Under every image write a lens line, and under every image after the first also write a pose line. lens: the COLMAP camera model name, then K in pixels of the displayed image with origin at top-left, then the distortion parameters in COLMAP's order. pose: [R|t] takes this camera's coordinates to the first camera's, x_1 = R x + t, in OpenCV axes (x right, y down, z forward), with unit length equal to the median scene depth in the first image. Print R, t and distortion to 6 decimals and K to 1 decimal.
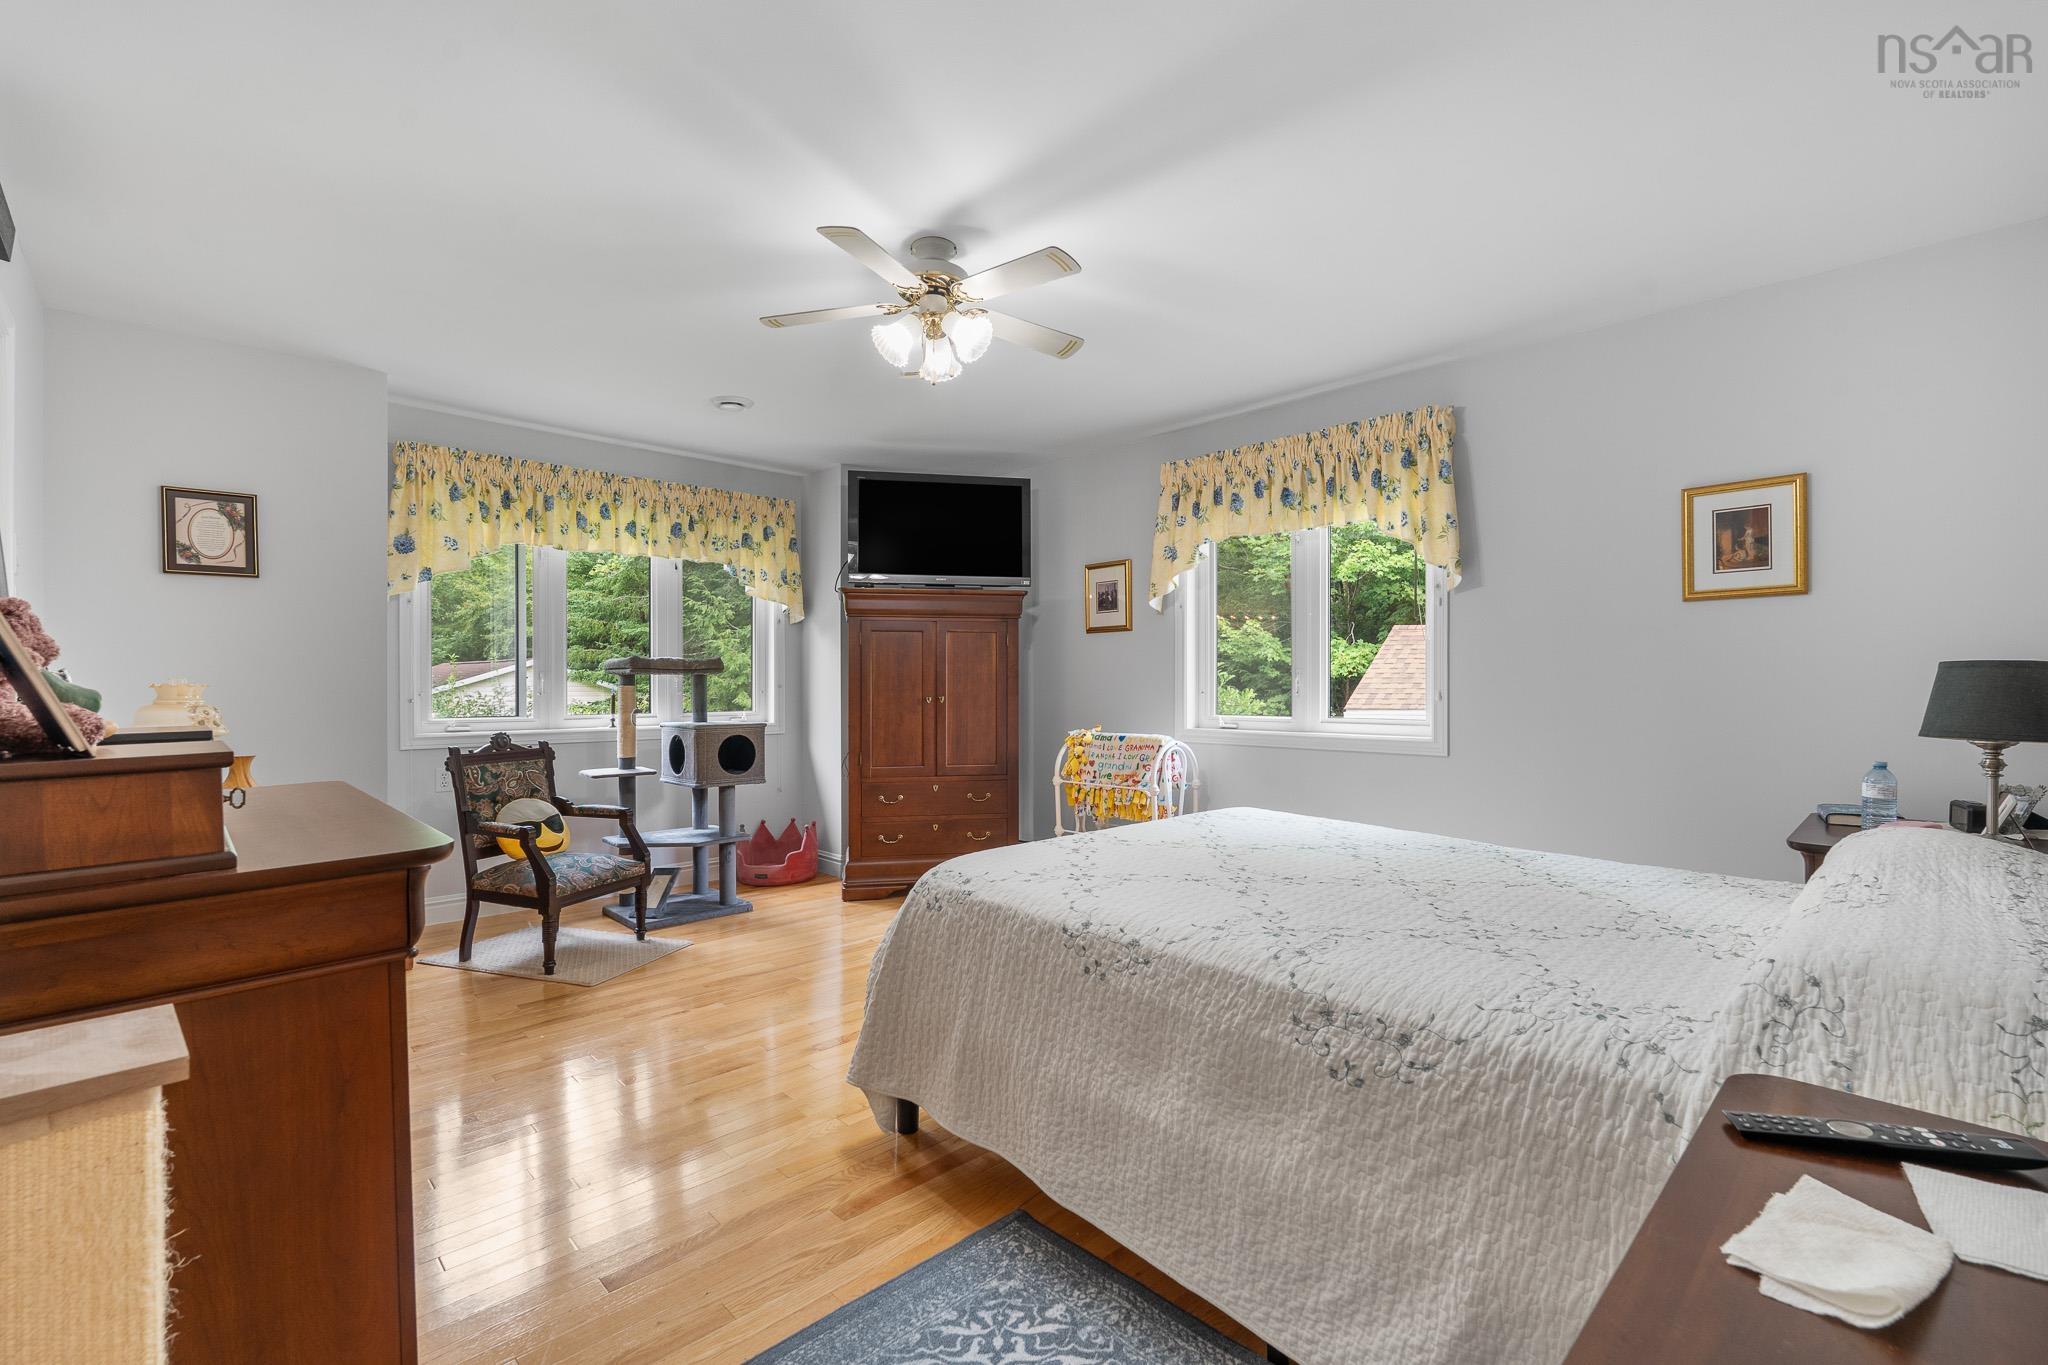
lens RADIAL K [[899.8, 0, 1013.7], [0, 899.8, 676.9], [0, 0, 1]] dist [-0.007197, -0.000053]
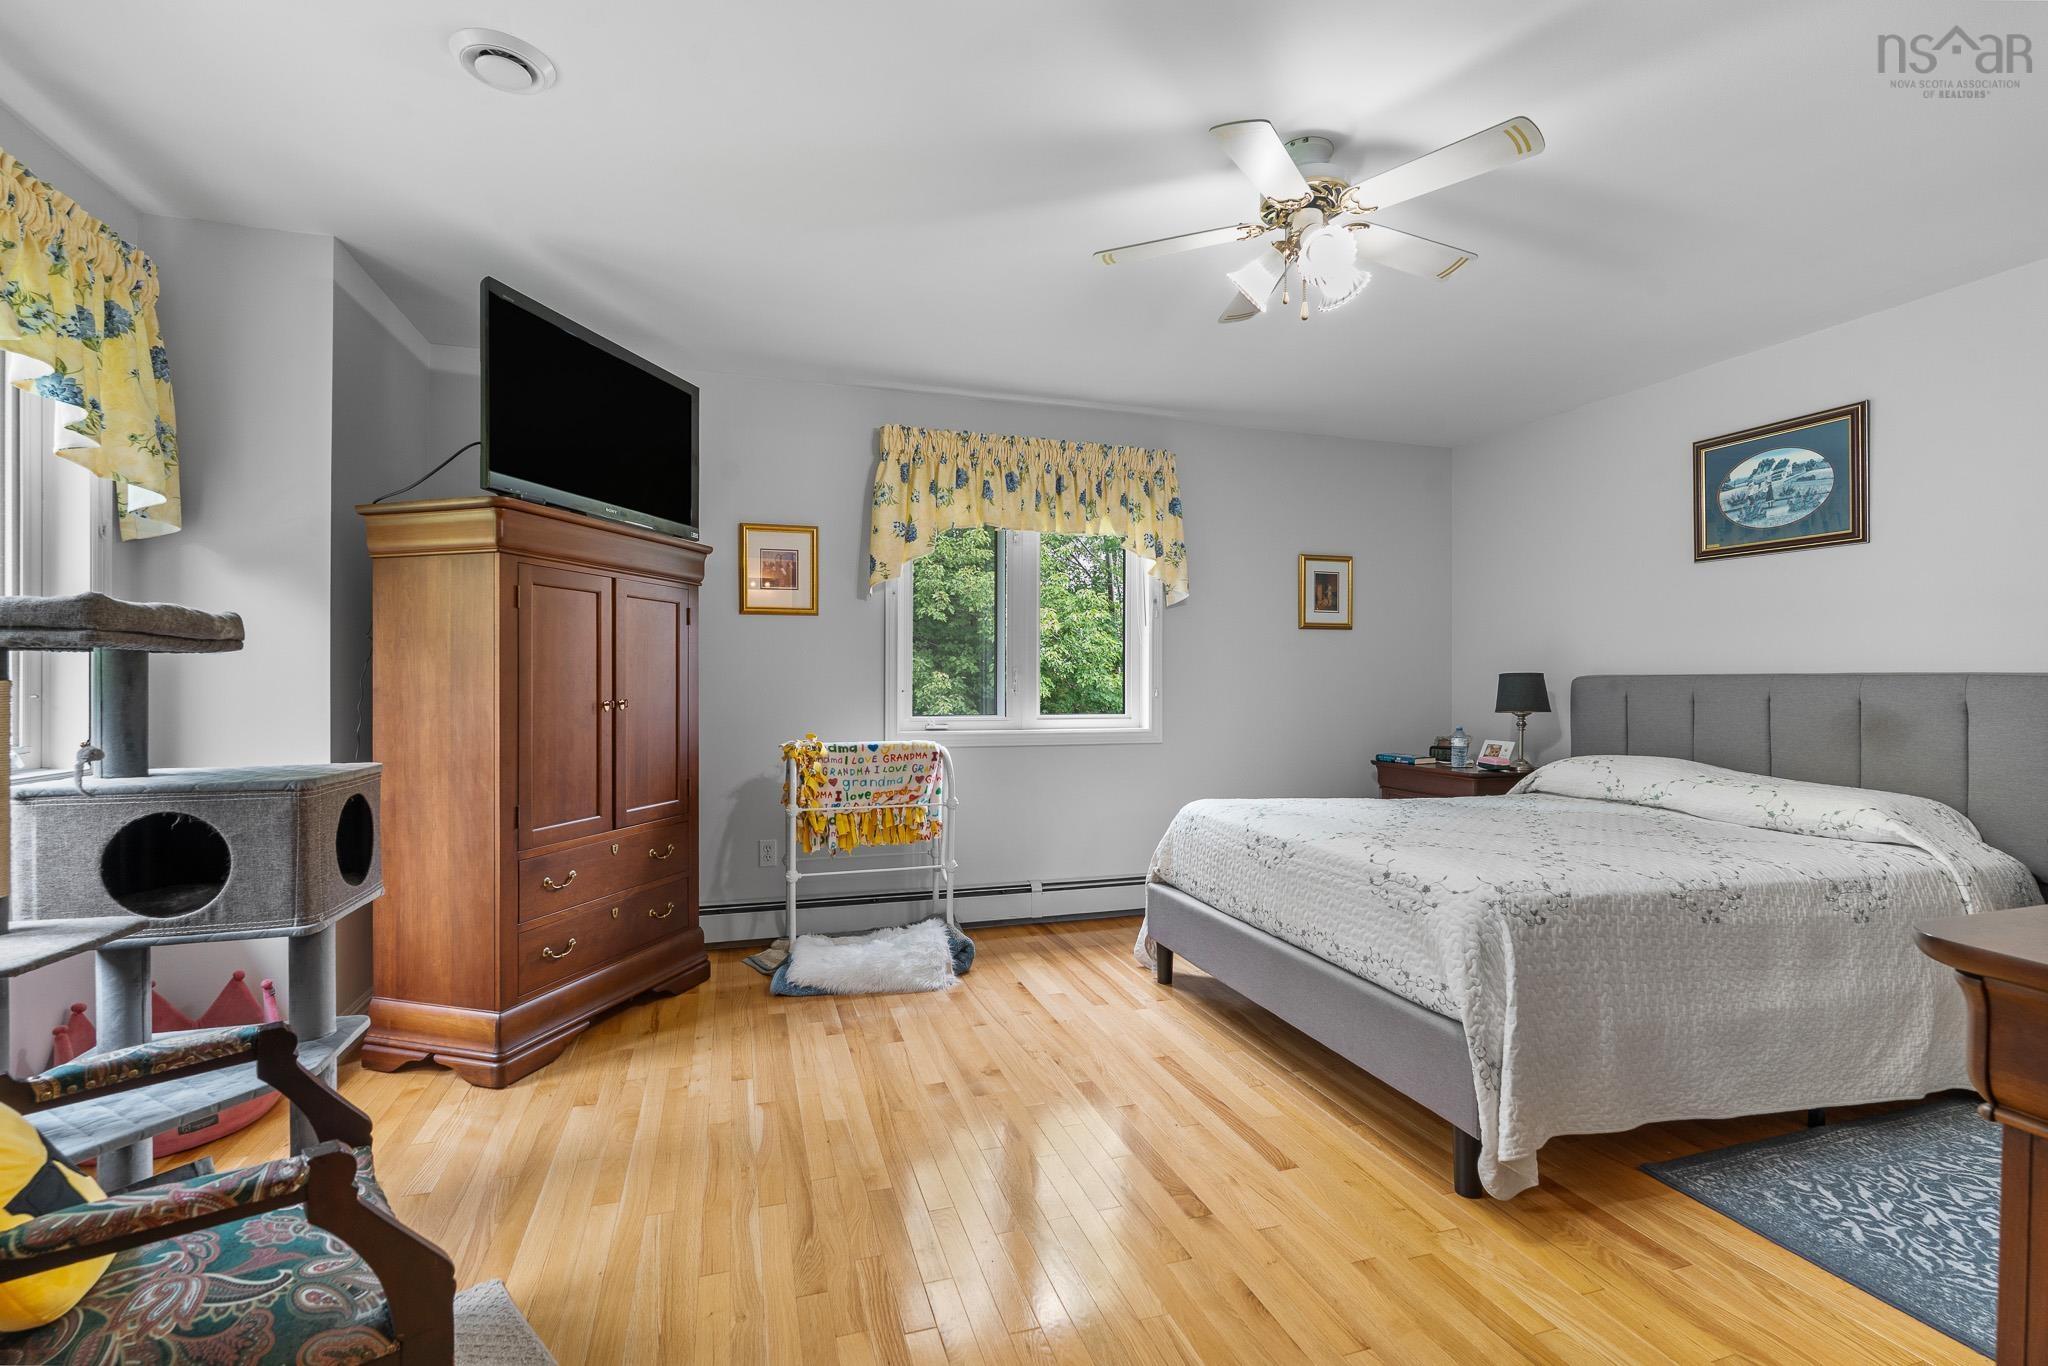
lens RADIAL K [[899.8, 0, 1023.1], [0, 899.8, 684.1], [0, 0, 1]] dist [-0.007197, -0.000053]
pose [[0.438288, 0.002145, 0.898832, -0.689093], [-0.010813, 0.999937, 0.002887, 0.007799], [-0.898770, -0.010984, 0.438283, 0.639397]]
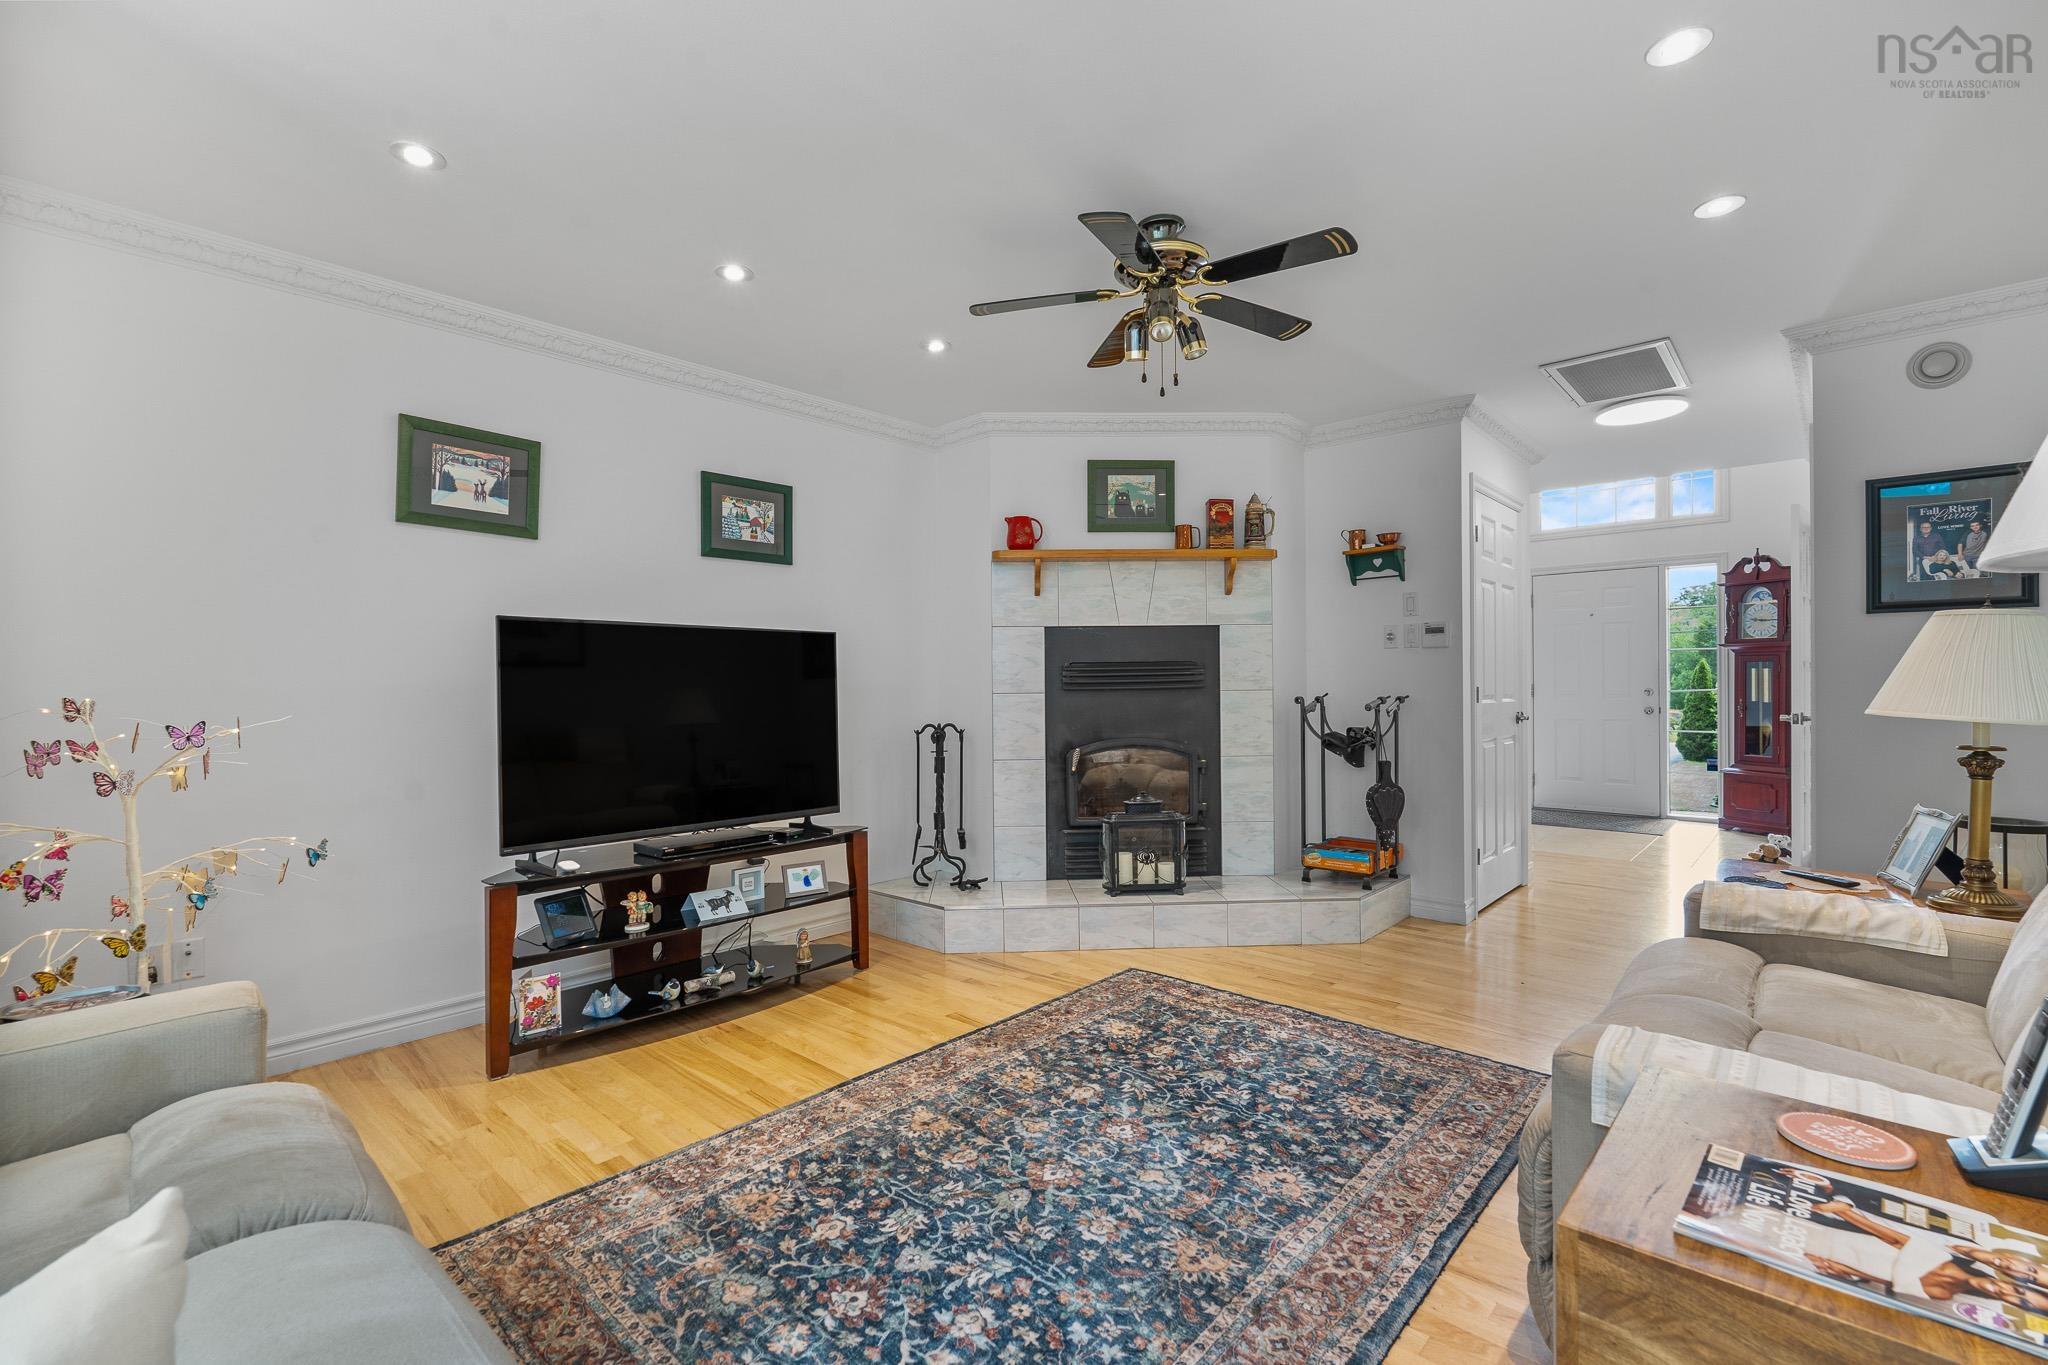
lens RADIAL K [[899.8, 0, 1009.5], [0, 899.8, 678.4], [0, 0, 1]] dist [-0.007197, -0.000053]
pose [[-0.998776, 0.011093, -0.048193, 0.137888], [0.011475, 0.999905, -0.007661, 0.073634], [0.048104, -0.008204, -0.998809, 1.845502]]
